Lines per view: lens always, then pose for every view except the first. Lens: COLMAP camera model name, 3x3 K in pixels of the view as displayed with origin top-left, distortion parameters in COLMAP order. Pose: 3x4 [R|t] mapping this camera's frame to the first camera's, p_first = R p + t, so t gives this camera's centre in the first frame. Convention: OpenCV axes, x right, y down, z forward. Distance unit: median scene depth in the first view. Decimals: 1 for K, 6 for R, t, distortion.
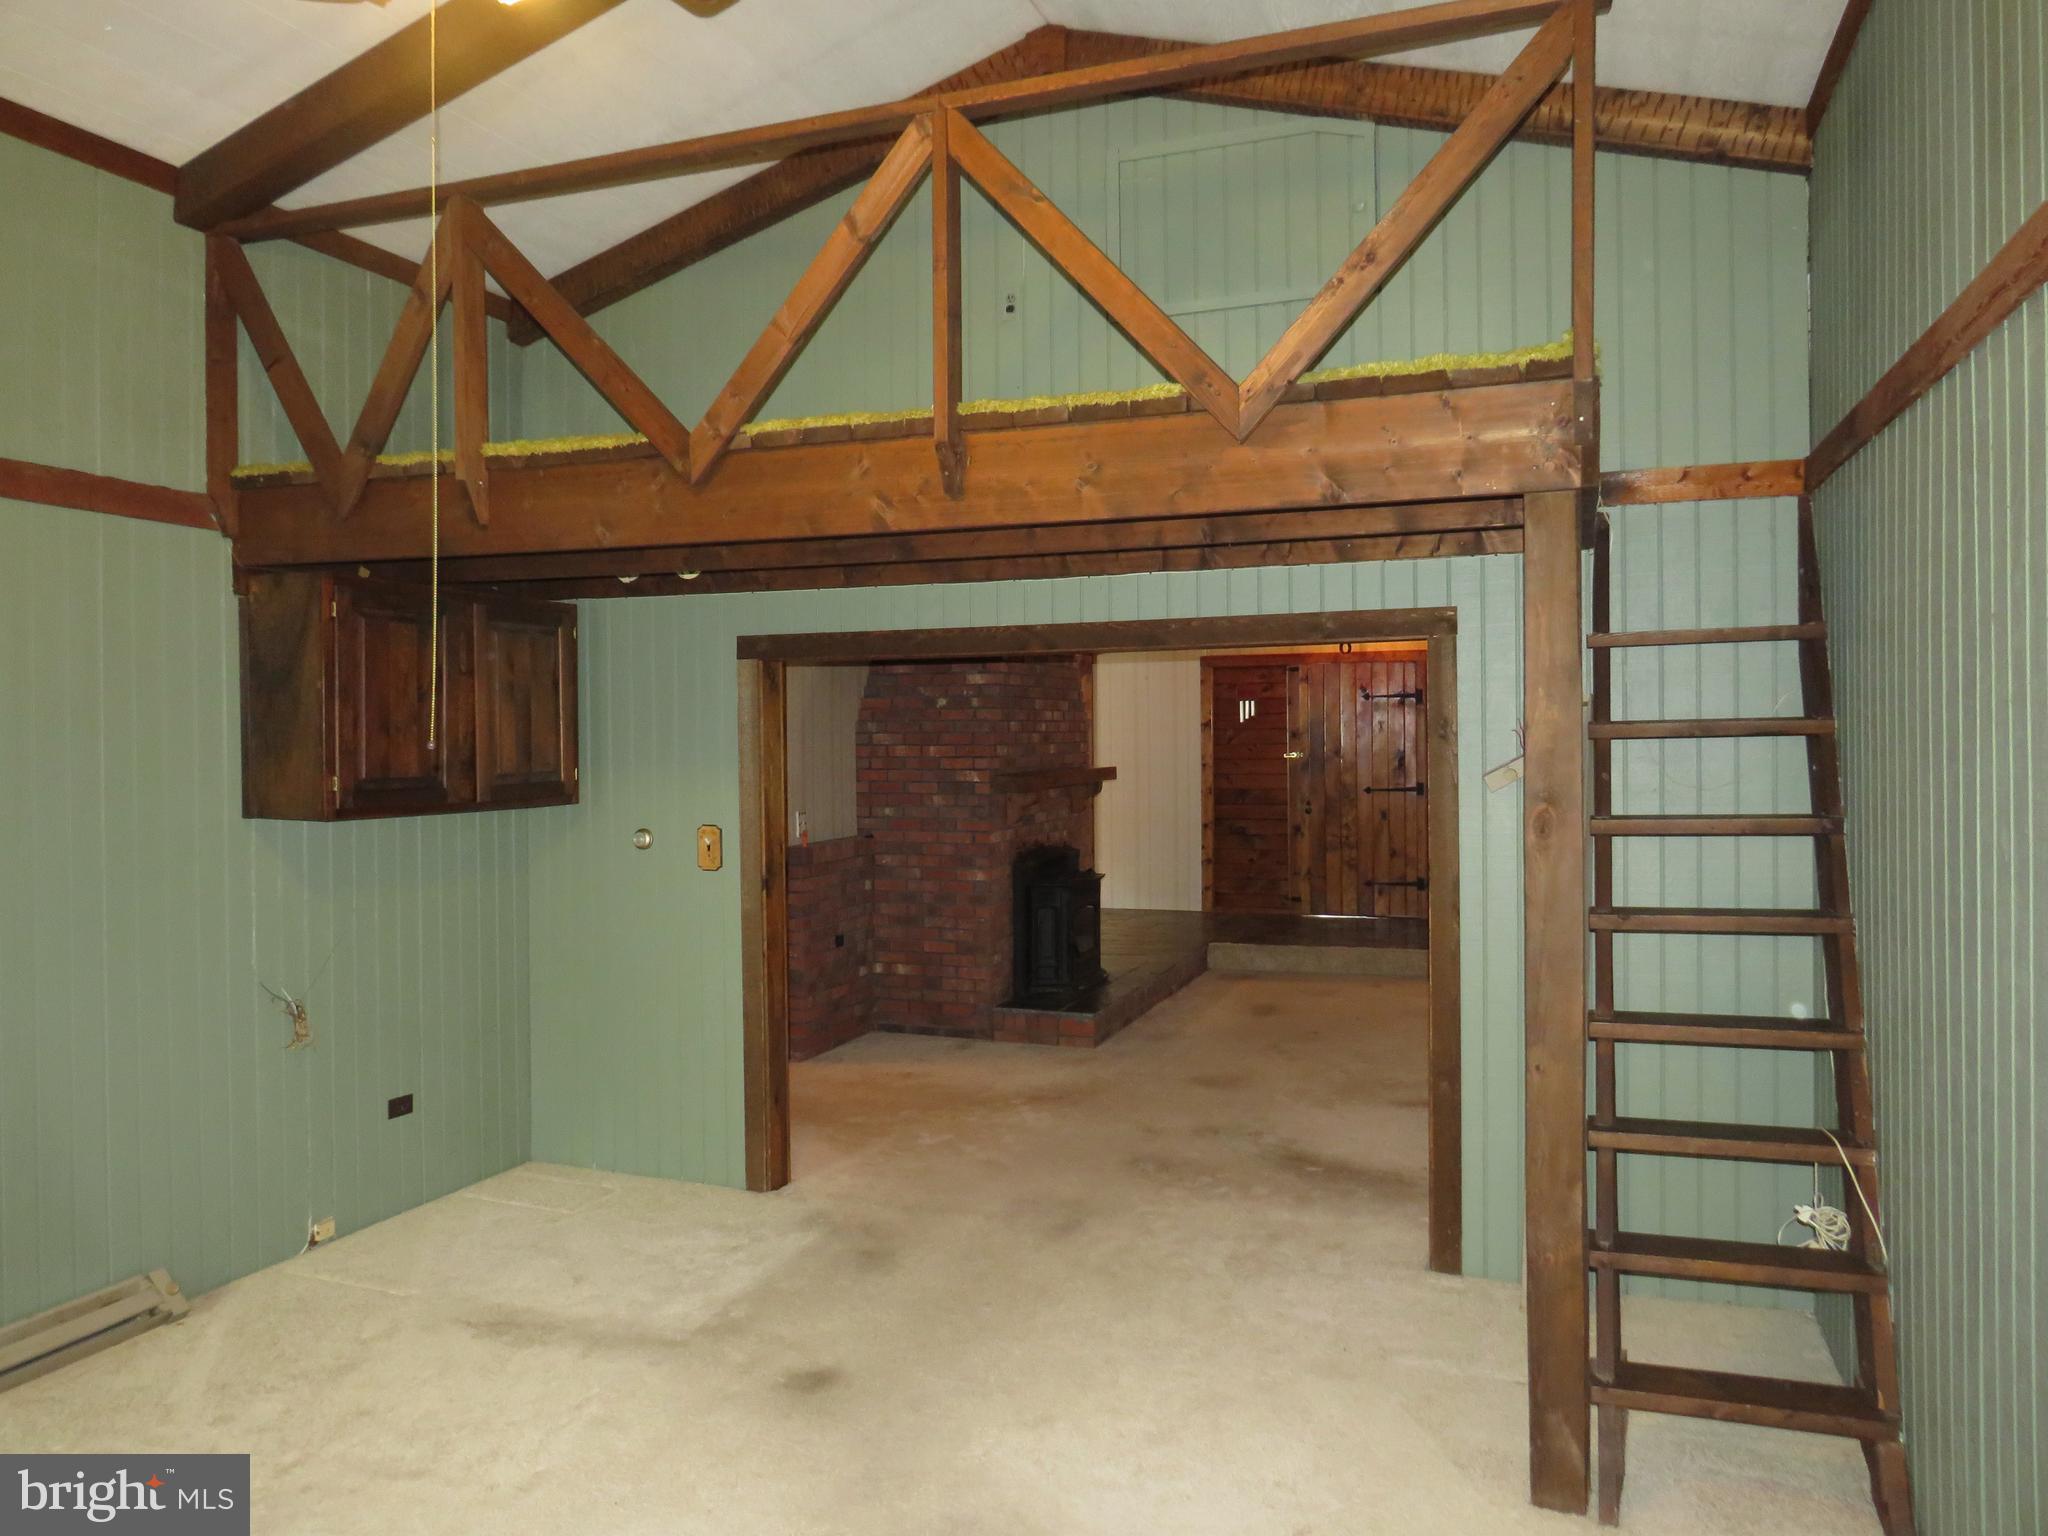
lens RADIAL K [[1445.6, 0, 1044.4], [0, 1445.6, 810.8], [0, 0, 1]] dist [-0.007282, -0.010625]
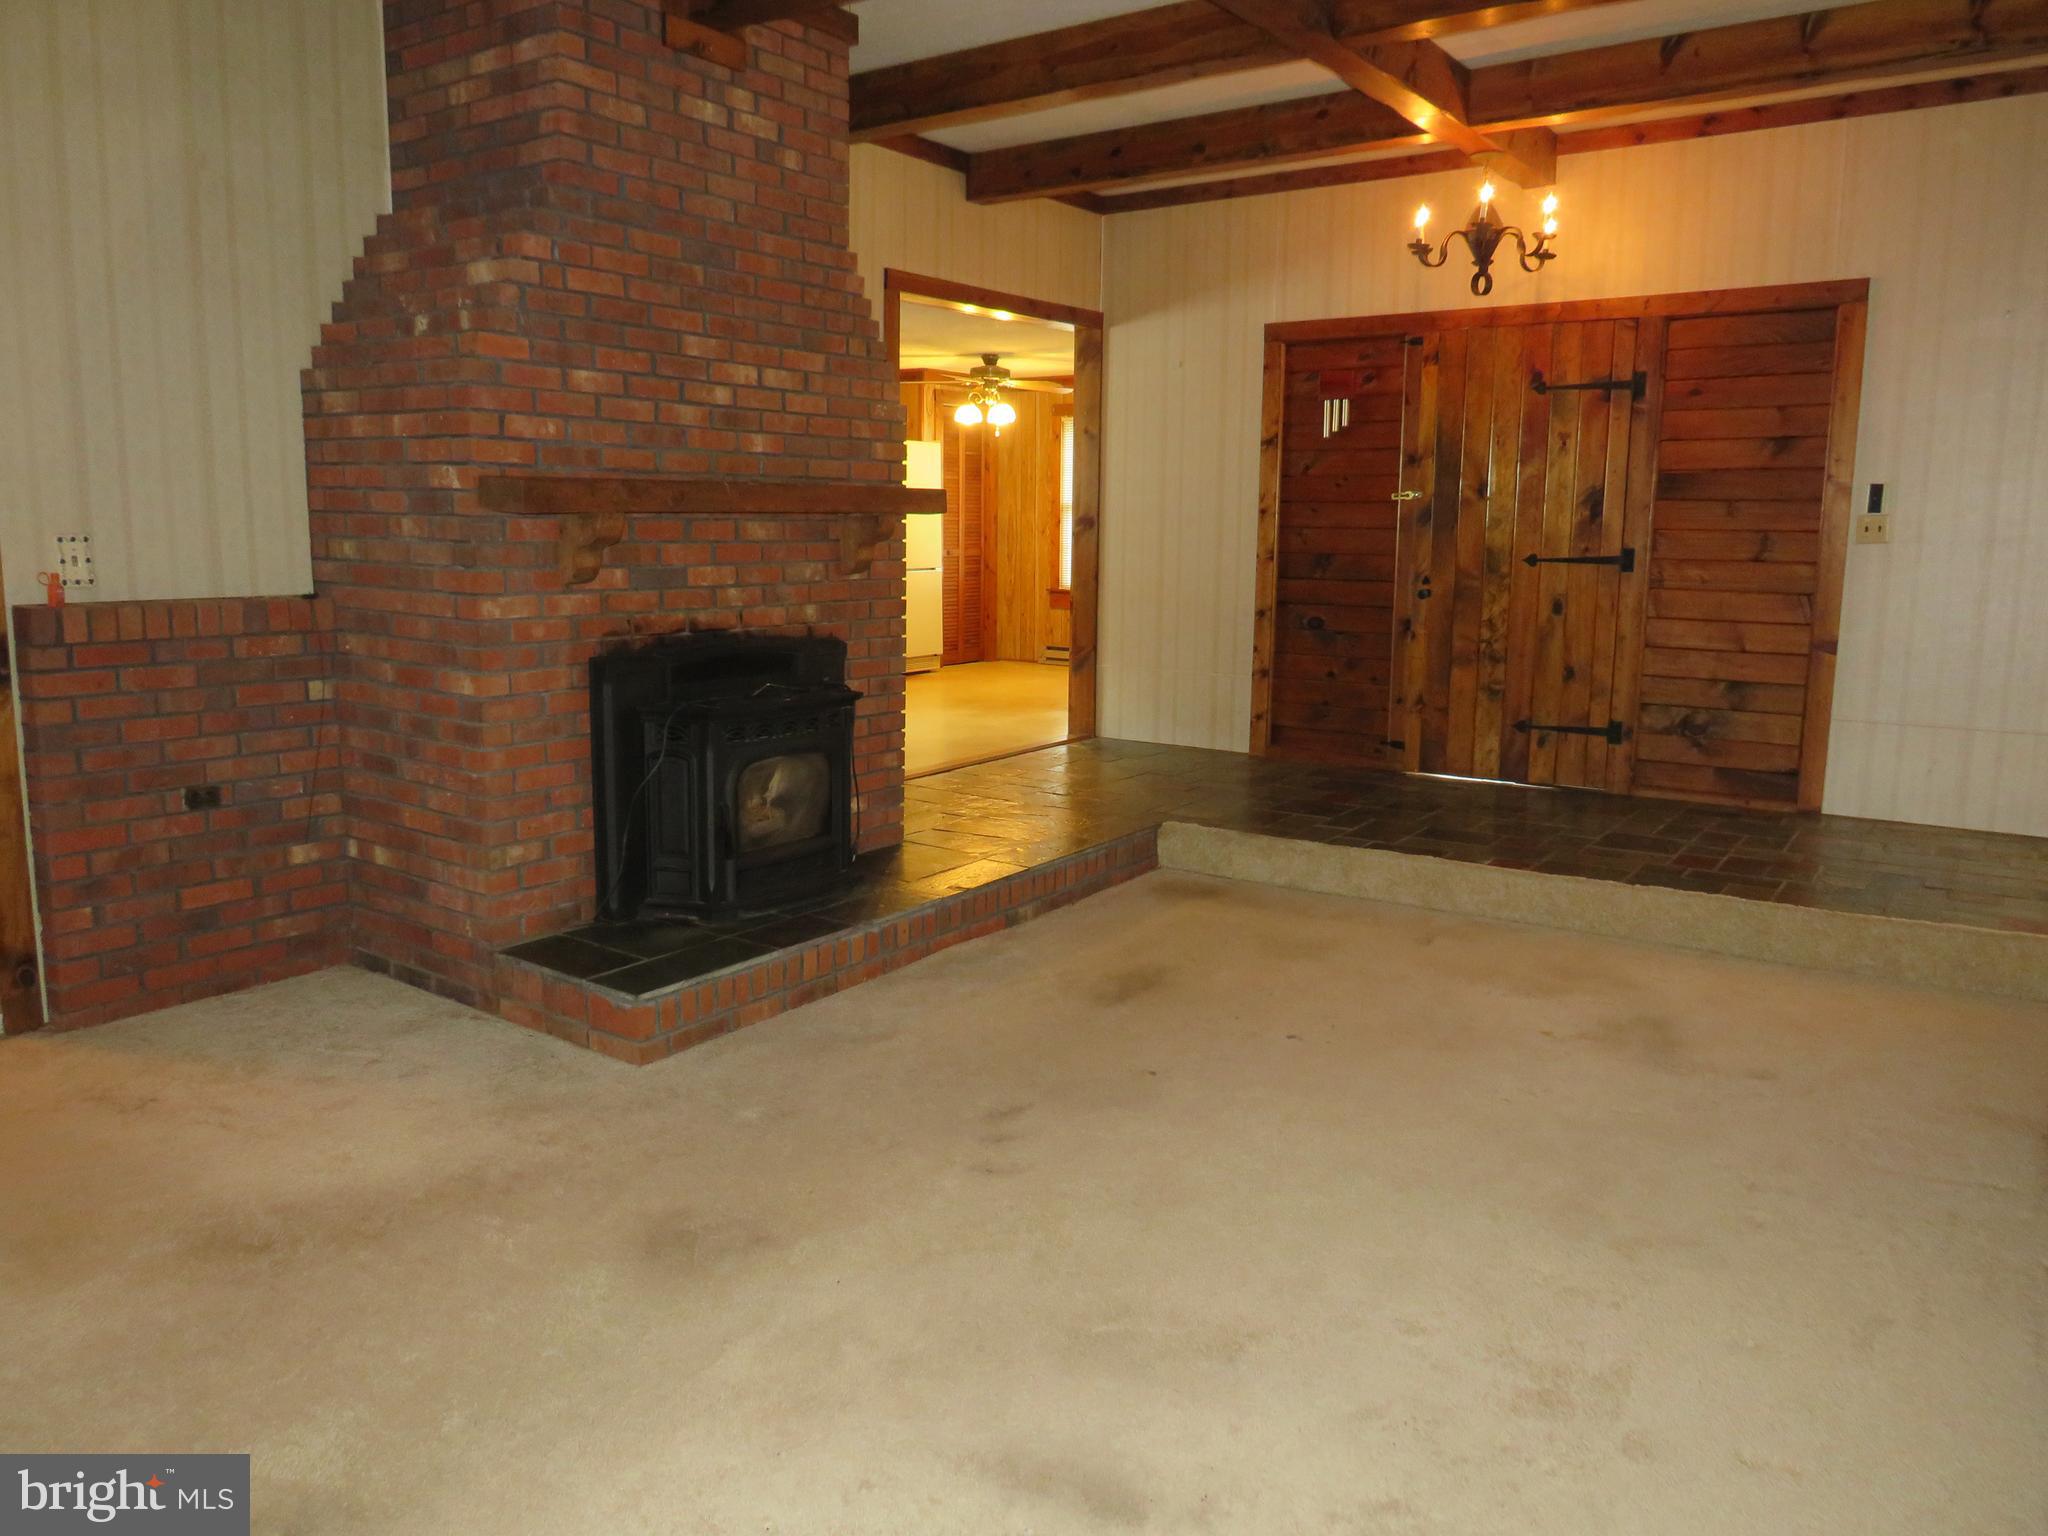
lens RADIAL K [[1445.6, 0, 1018.5], [0, 1445.6, 761.8], [0, 0, 1]] dist [-0.007282, -0.010625]
pose [[0.963534, 0.067652, -0.258893, 0.252247], [-0.037570, 0.992131, 0.119433, 0.005470], [0.264936, -0.105351, 0.958494, 0.559556]]
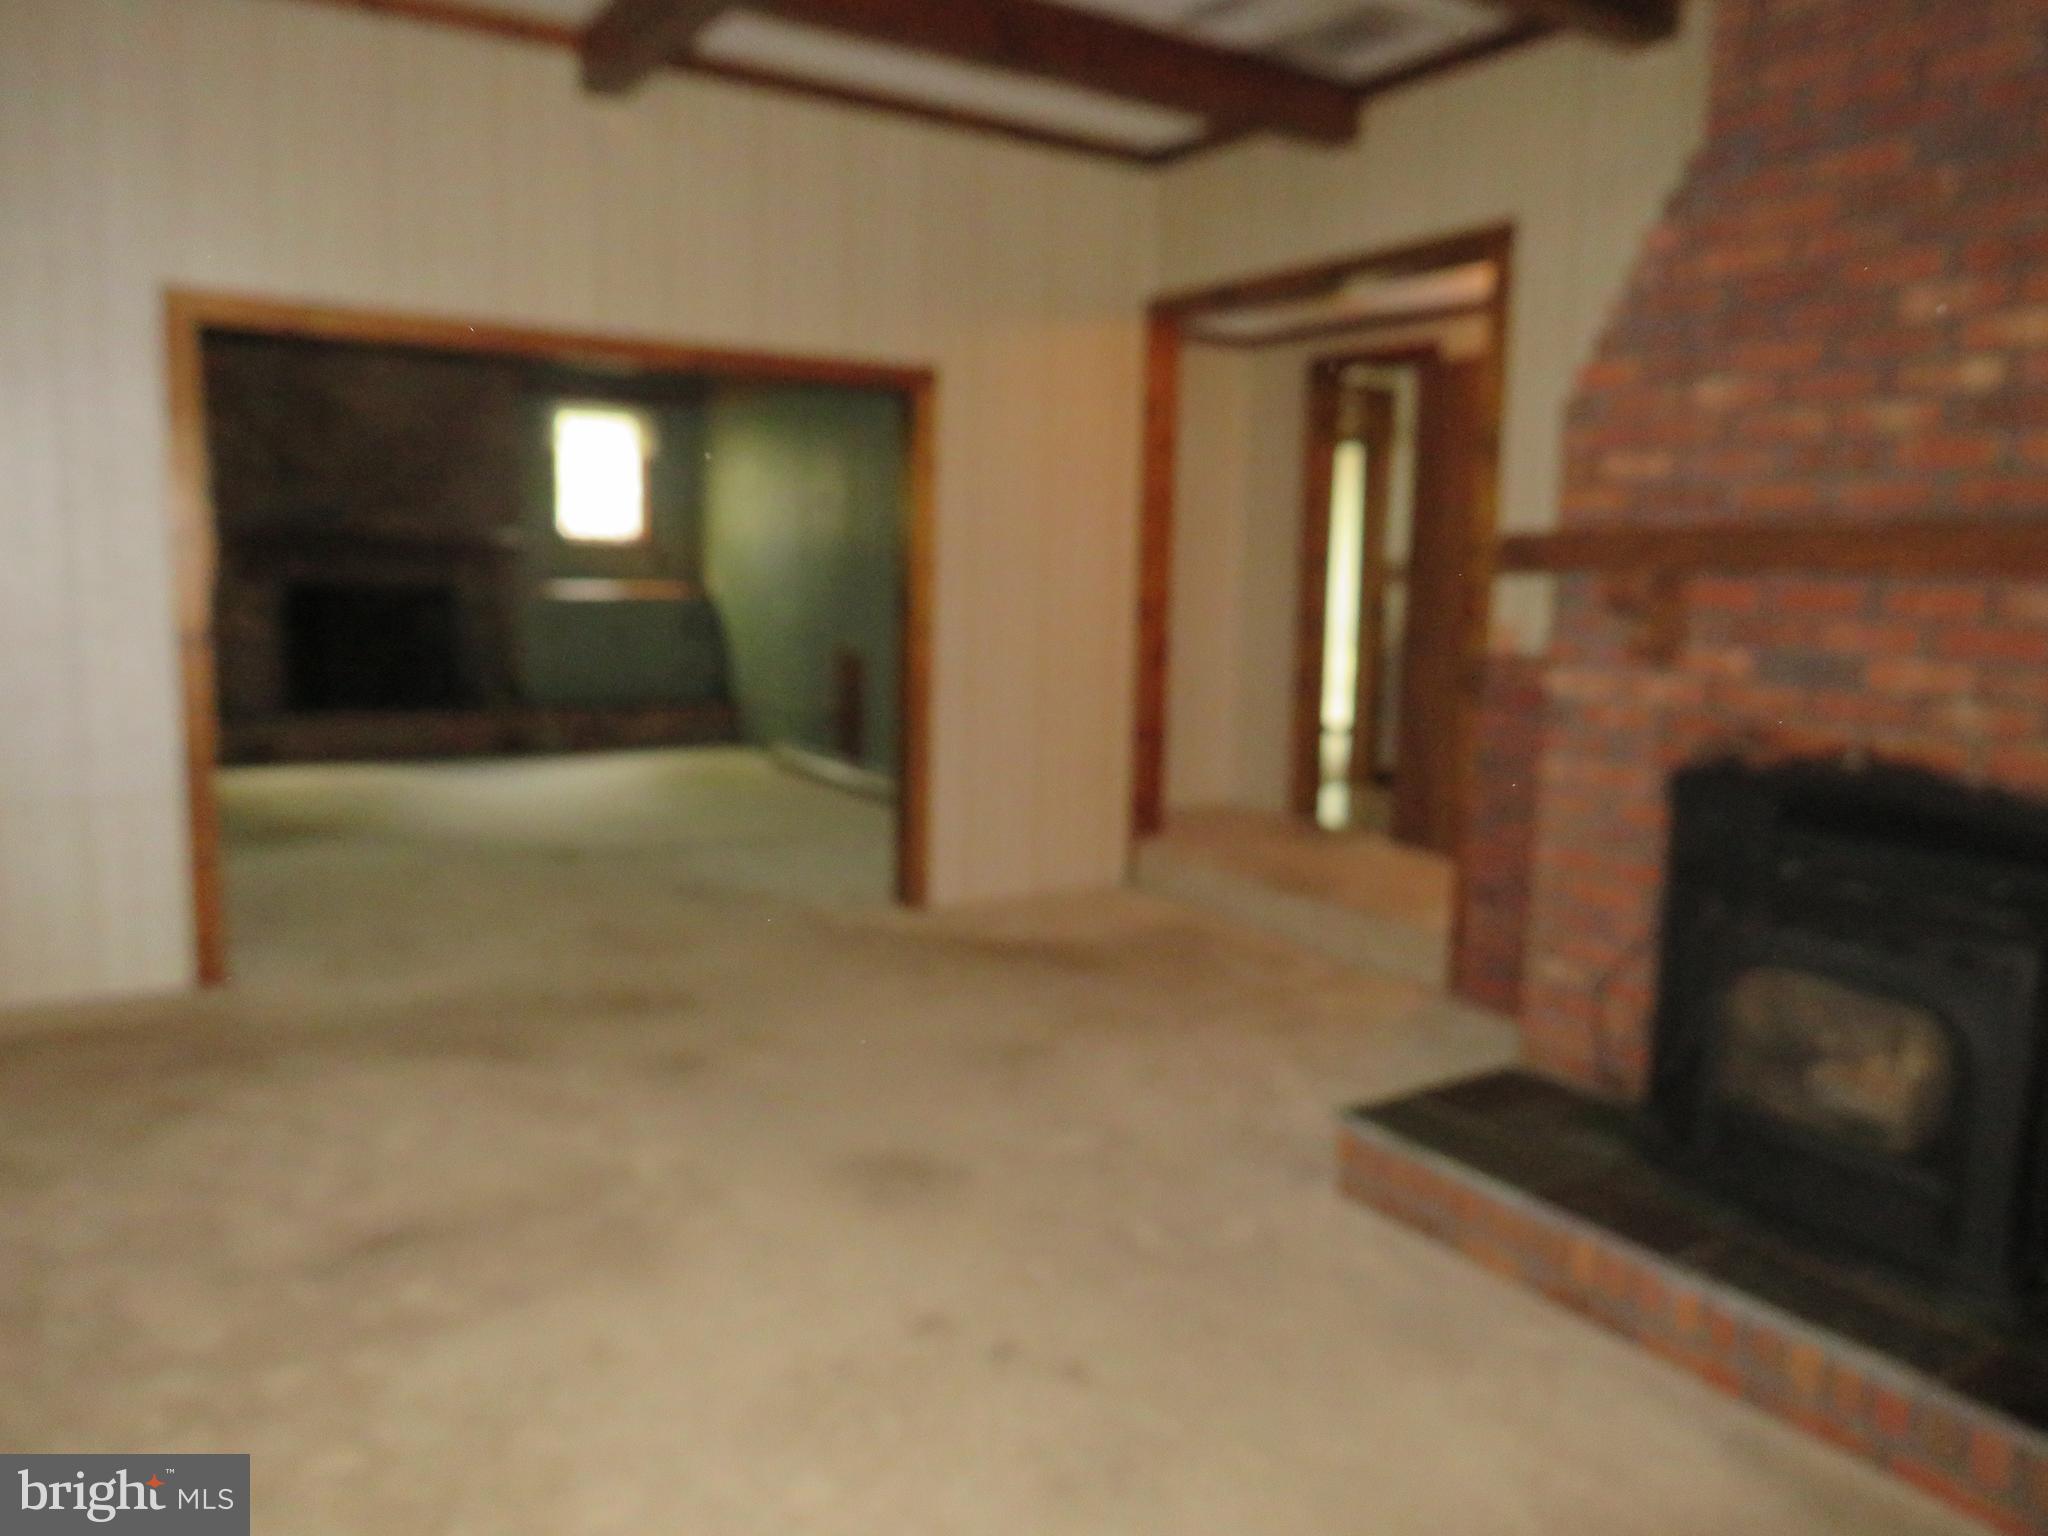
lens RADIAL K [[1445.6, 0, 1017.0], [0, 1445.6, 760.9], [0, 0, 1]] dist [-0.007282, -0.010625]
pose [[-0.611531, 0.114232, -0.782931, 0.376730], [-0.045872, 0.982740, 0.179214, -0.024999], [0.789889, 0.145510, -0.595736, 1.088199]]
